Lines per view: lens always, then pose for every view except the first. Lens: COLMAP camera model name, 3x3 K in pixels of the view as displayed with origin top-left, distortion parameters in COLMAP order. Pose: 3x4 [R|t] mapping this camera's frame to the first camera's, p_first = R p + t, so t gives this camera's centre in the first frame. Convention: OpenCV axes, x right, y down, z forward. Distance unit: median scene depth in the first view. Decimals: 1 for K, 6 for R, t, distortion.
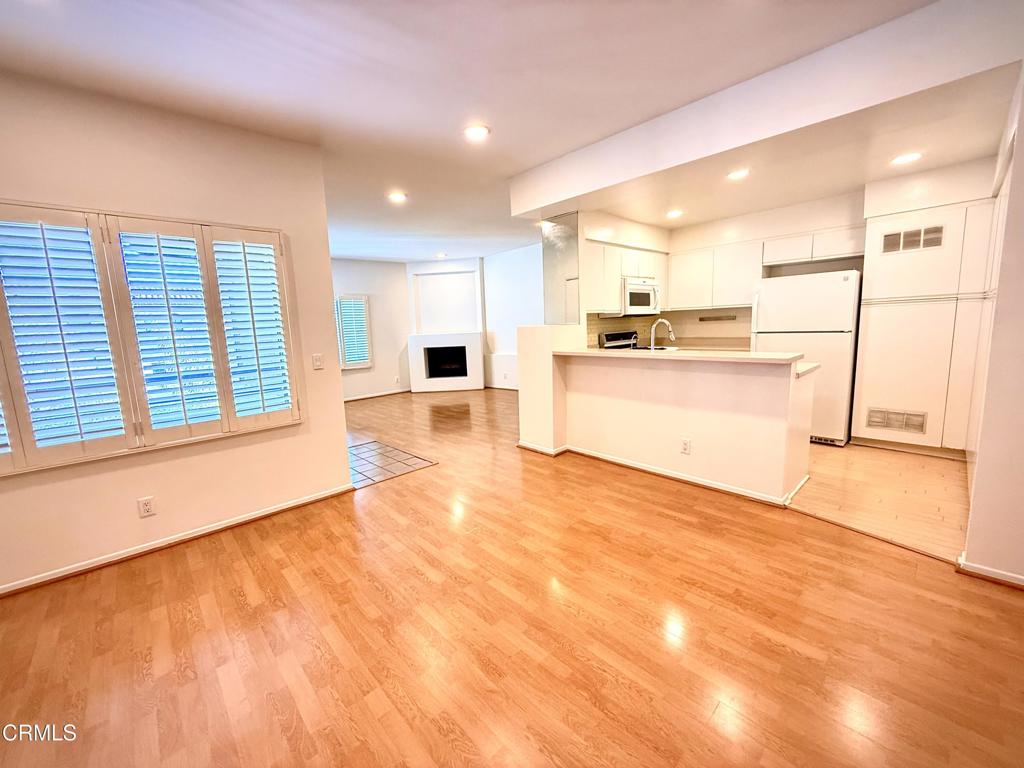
lens RADIAL K [[409.9, 0, 512.5], [0, 409.9, 378.8], [0, 0, 1]] dist [0.000257, -0.000031]
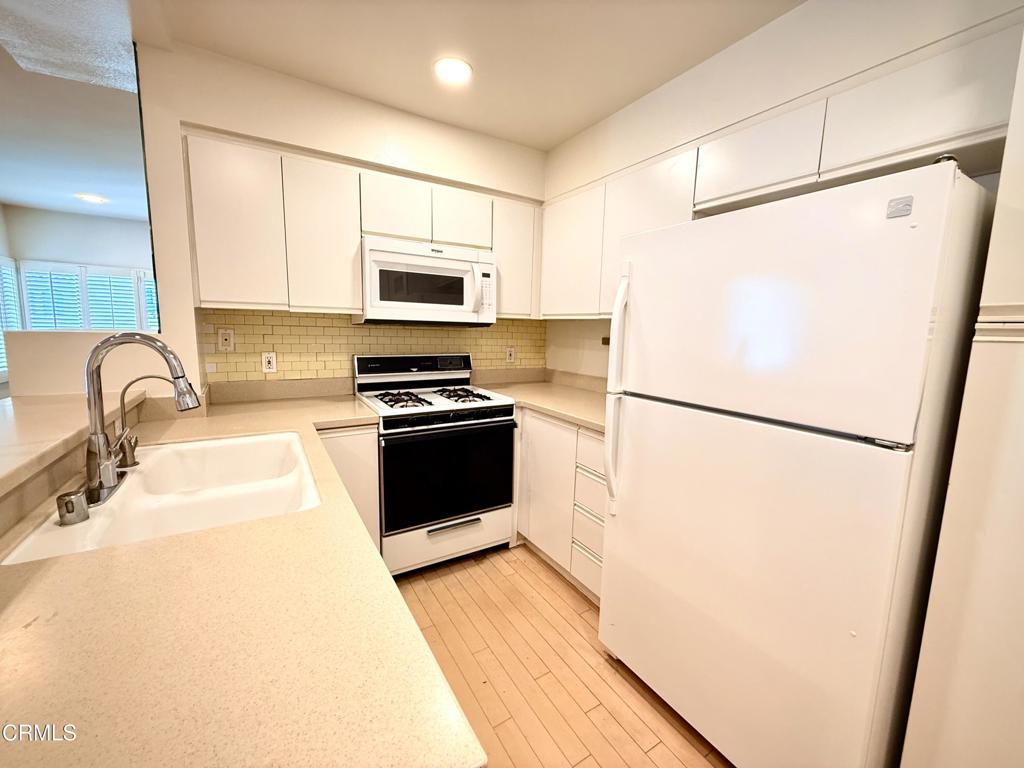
lens RADIAL K [[409.9, 0, 512.5], [0, 409.9, 378.8], [0, 0, 1]] dist [0.000257, -0.000031]
pose [[0.978698, 0.090682, -0.184191, 0.607085], [-0.091937, 0.995763, 0.001735, -0.124546], [0.183568, 0.015236, 0.982889, 0.690133]]
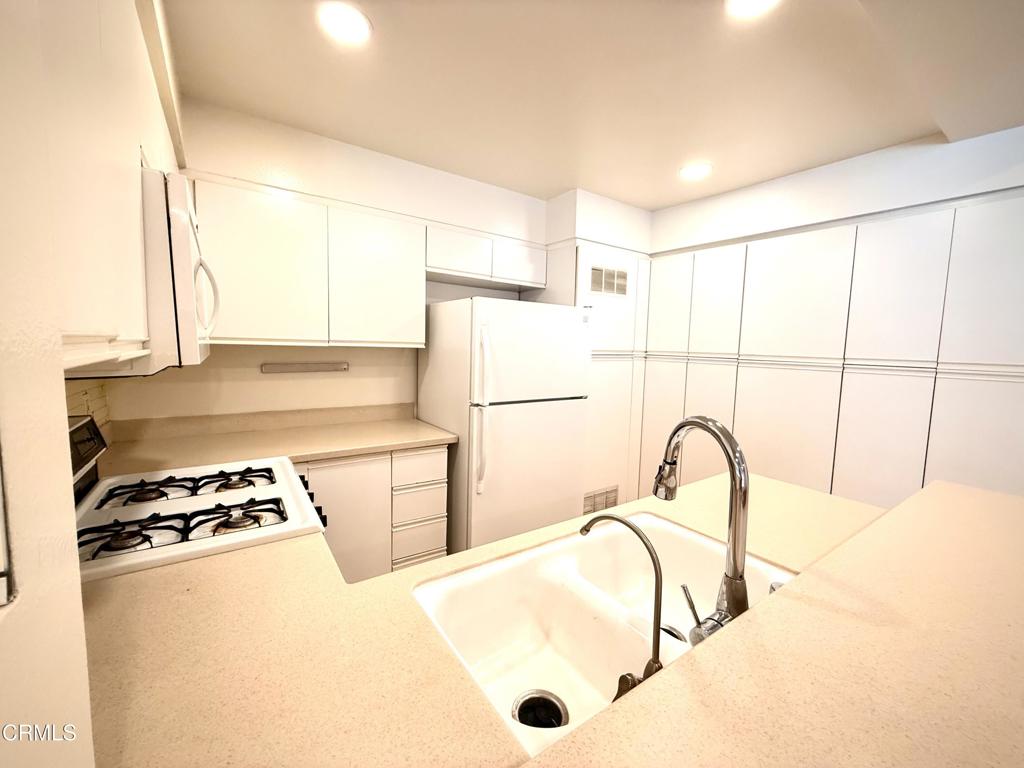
lens RADIAL K [[409.9, 0, 512.5], [0, 409.9, 378.8], [0, 0, 1]] dist [0.000257, -0.000031]
pose [[0.132076, -0.034478, 0.990640, 0.121750], [0.102829, 0.994479, 0.020902, -0.160224], [-0.985891, 0.099106, 0.134893, 0.958808]]
